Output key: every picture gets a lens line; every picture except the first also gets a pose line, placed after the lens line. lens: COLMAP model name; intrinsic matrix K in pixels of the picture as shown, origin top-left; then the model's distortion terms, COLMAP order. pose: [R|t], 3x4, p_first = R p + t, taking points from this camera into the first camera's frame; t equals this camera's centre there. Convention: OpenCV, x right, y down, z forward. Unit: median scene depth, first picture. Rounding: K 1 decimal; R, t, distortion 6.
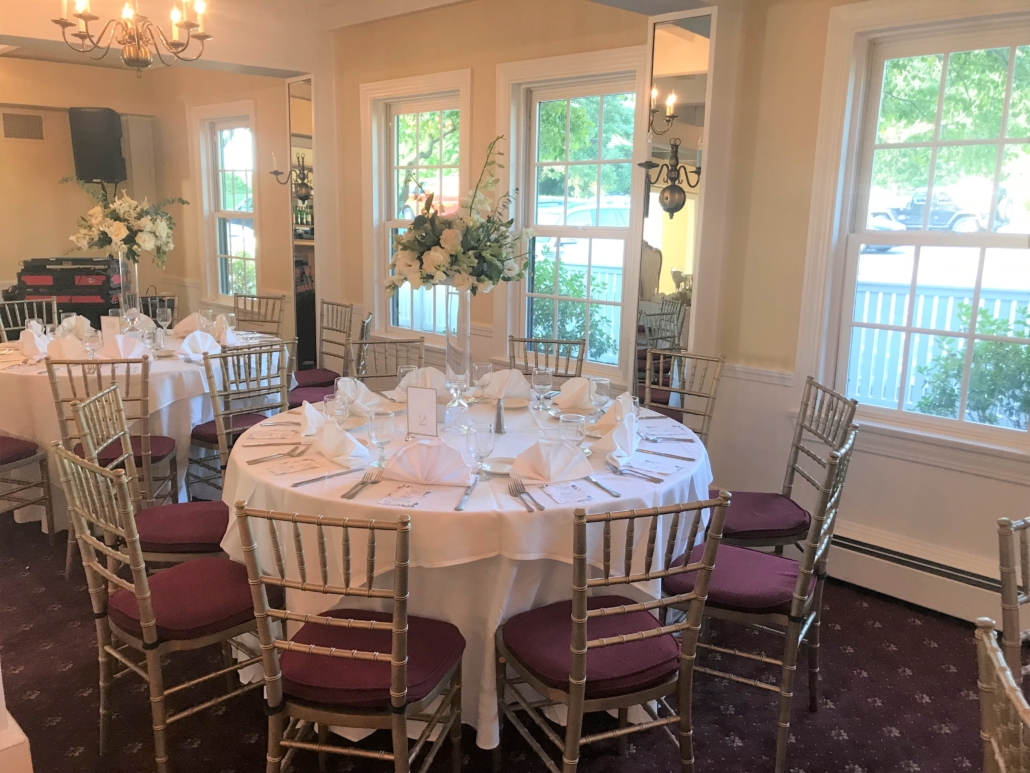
lens RADIAL K [[859.2, 0, 510.7], [0, 859.2, 387.8], [0, 0, 1]] dist [-0.002296, -0.005808]
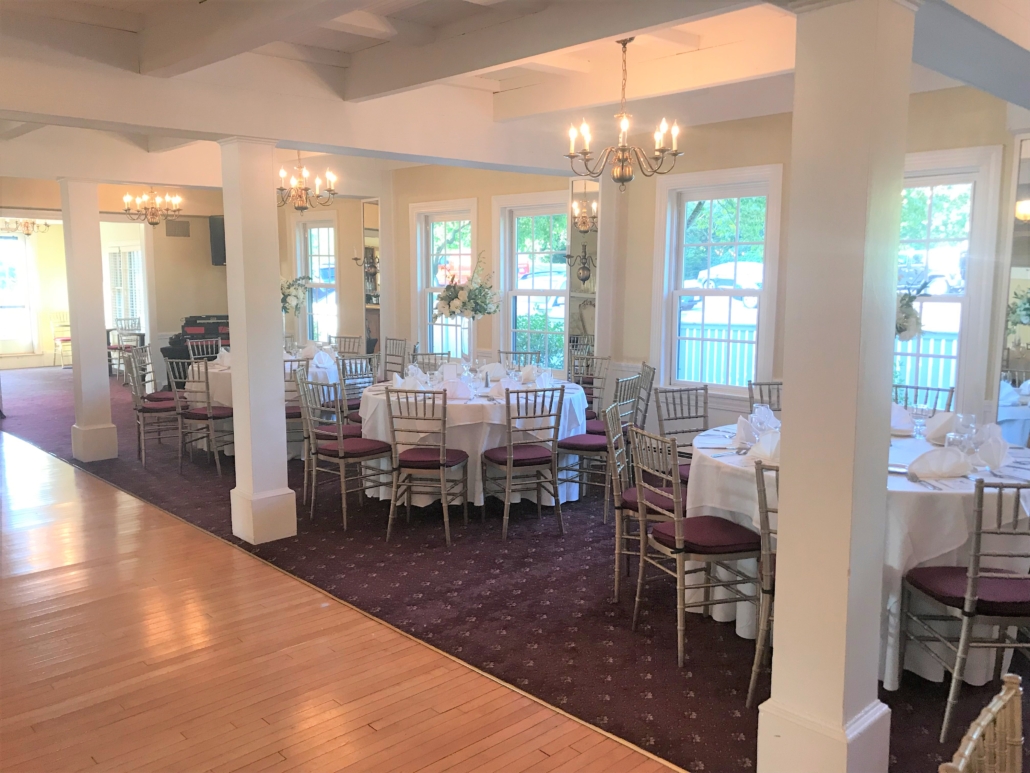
lens RADIAL K [[859.2, 0, 516.8], [0, 859.2, 384.9], [0, 0, 1]] dist [-0.002296, -0.005808]
pose [[0.999741, -0.012531, -0.019015, 0.084168], [0.010990, 0.996808, -0.079076, 0.181327], [0.019945, 0.078847, 0.996687, -0.917366]]
